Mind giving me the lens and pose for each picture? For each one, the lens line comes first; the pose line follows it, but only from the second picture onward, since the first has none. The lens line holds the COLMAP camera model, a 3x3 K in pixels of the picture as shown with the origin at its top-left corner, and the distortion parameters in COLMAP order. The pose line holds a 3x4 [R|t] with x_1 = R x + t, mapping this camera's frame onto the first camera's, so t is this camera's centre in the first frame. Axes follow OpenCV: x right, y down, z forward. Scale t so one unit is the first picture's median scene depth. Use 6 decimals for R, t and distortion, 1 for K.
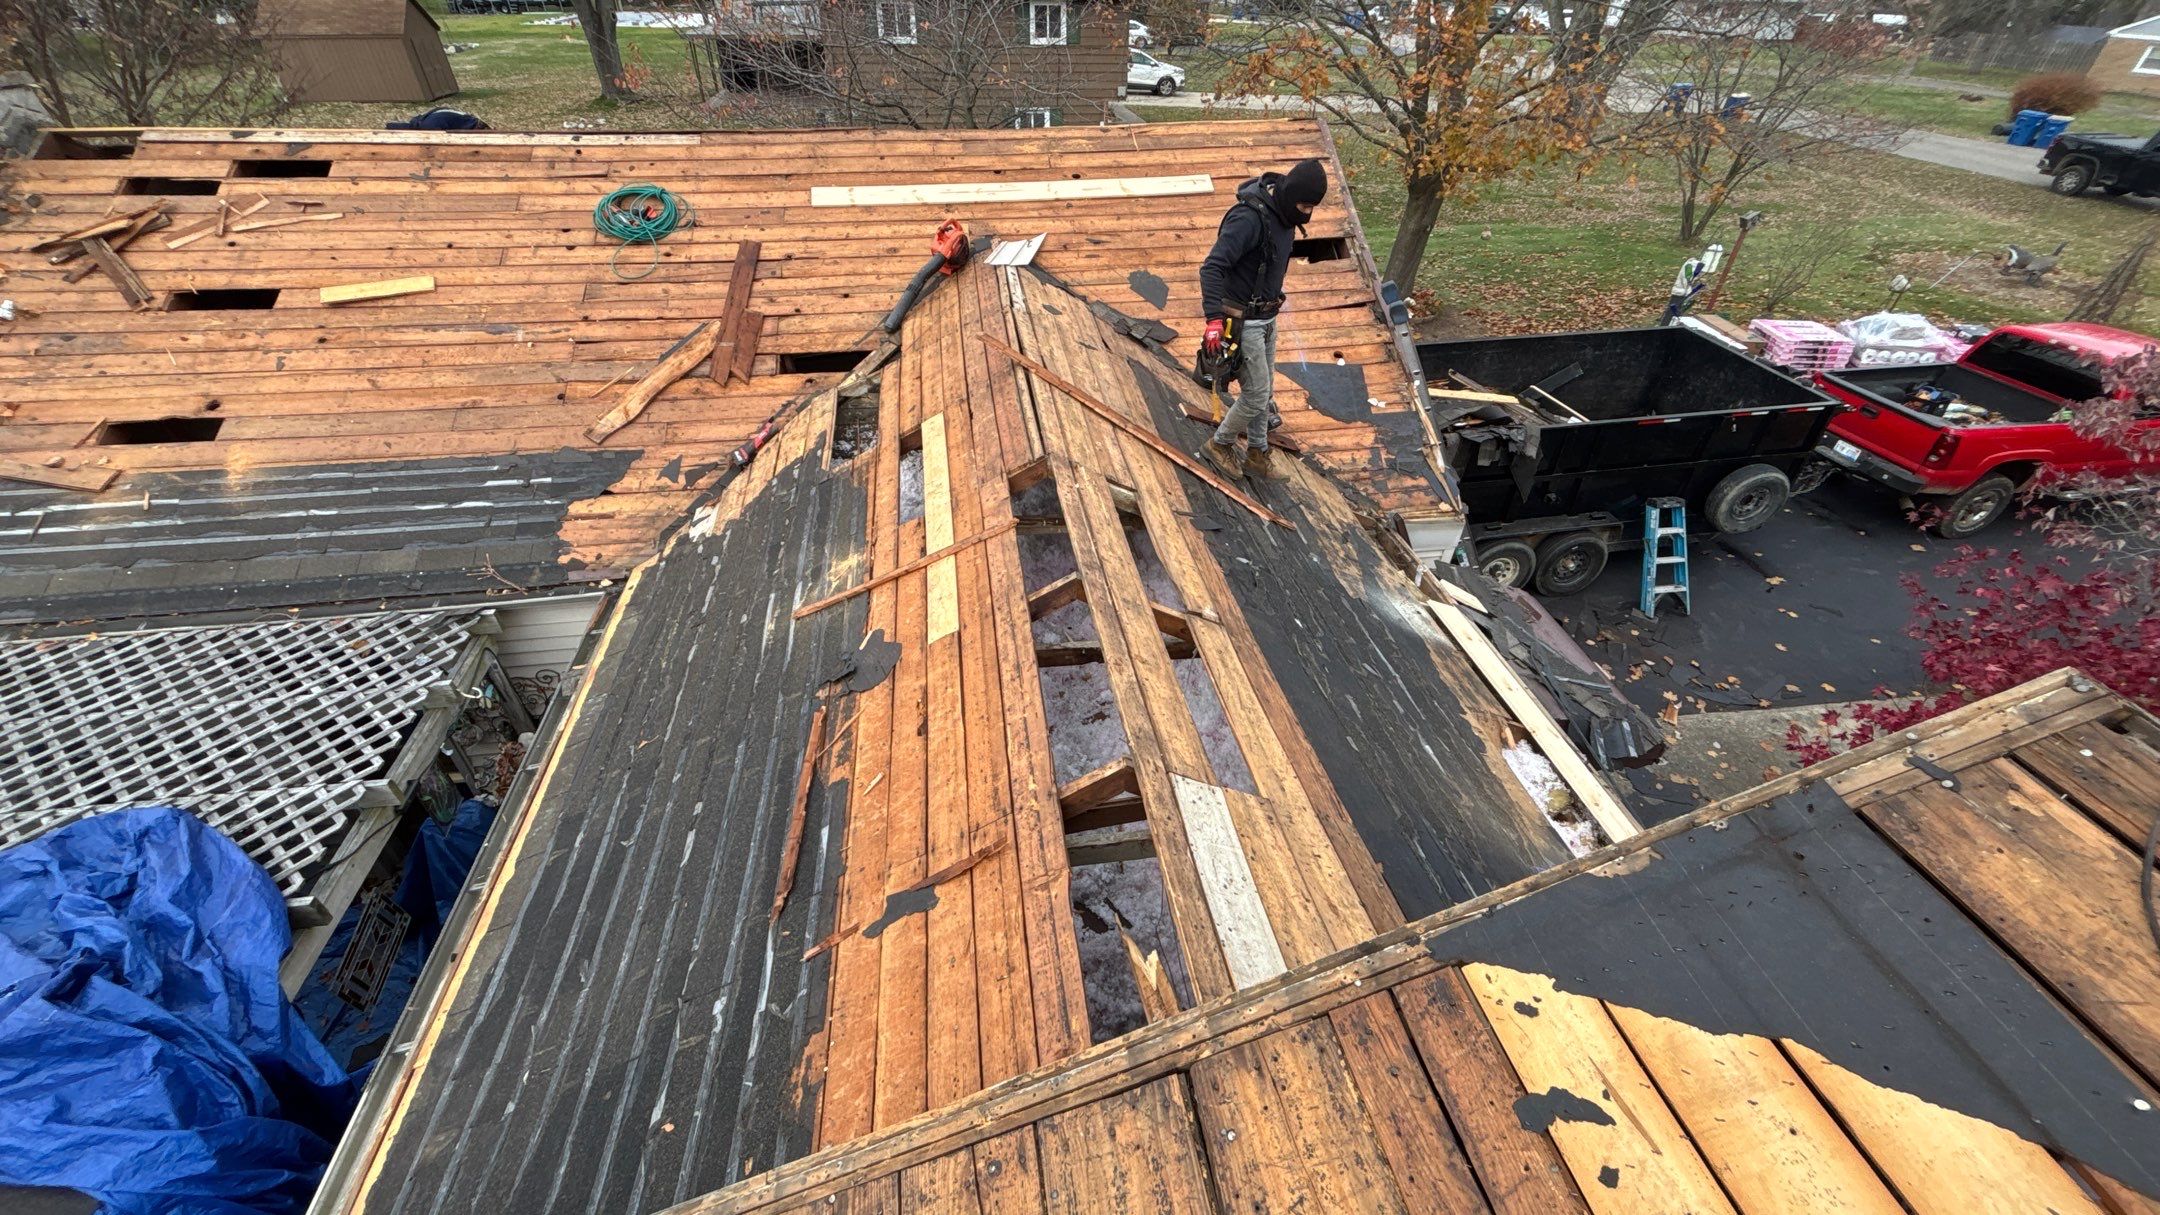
lens RADIAL K [[860.2, 0, 1080.0], [0, 860.2, 607.5], [0, 0, 1]] dist [0.006278, -0.000073]
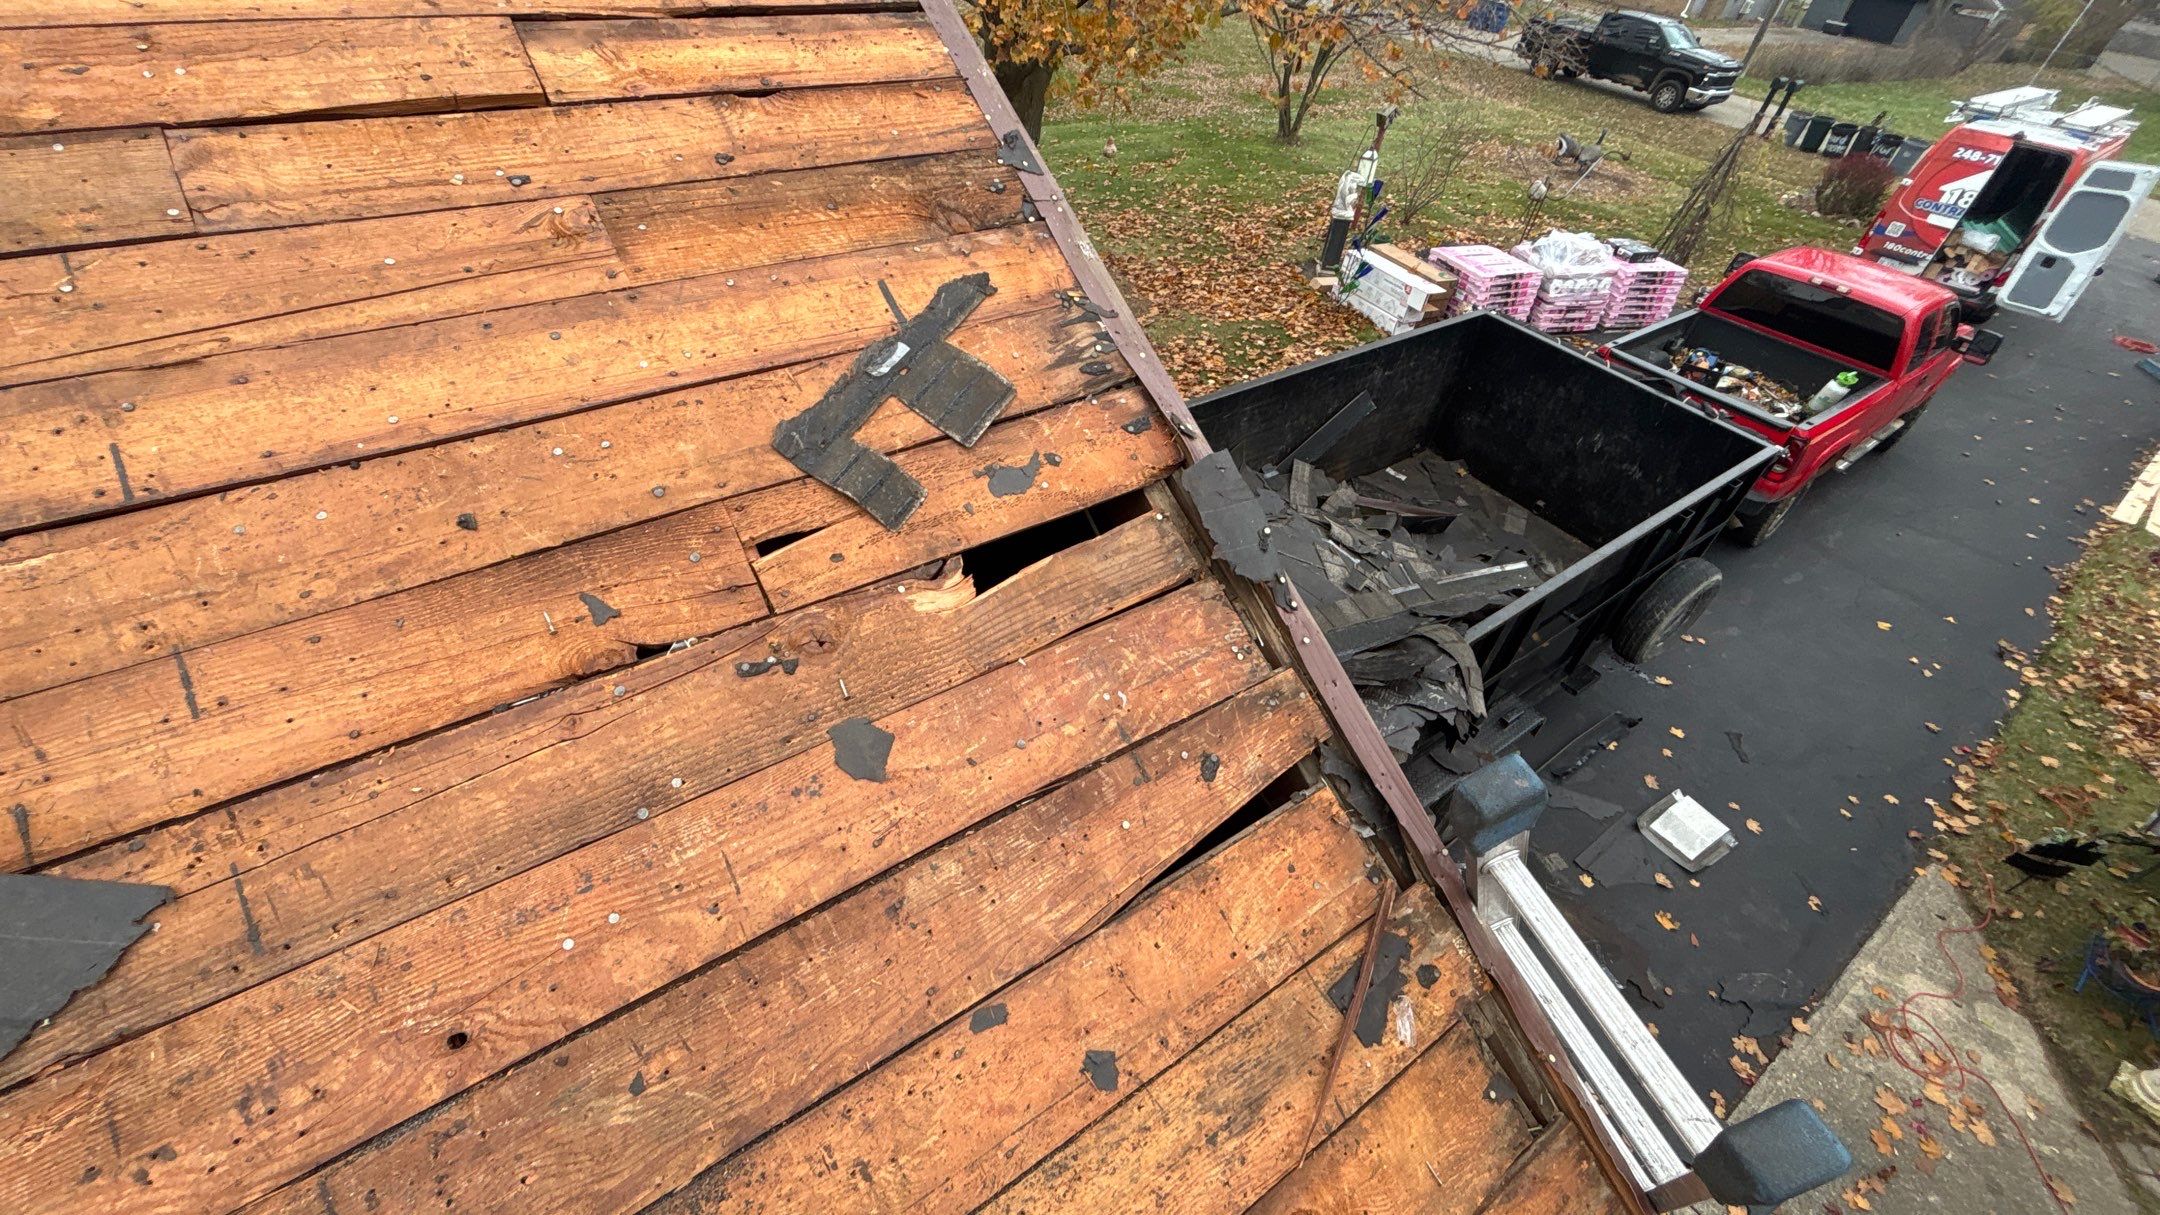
lens RADIAL K [[860.2, 0, 1080.0], [0, 860.2, 607.5], [0, 0, 1]] dist [0.006278, -0.000073]
pose [[0.895134, -0.239959, 0.375705, 0.104192], [0.199262, 0.969263, 0.144307, -0.200781], [-0.398785, -0.054310, 0.915435, 0.395397]]
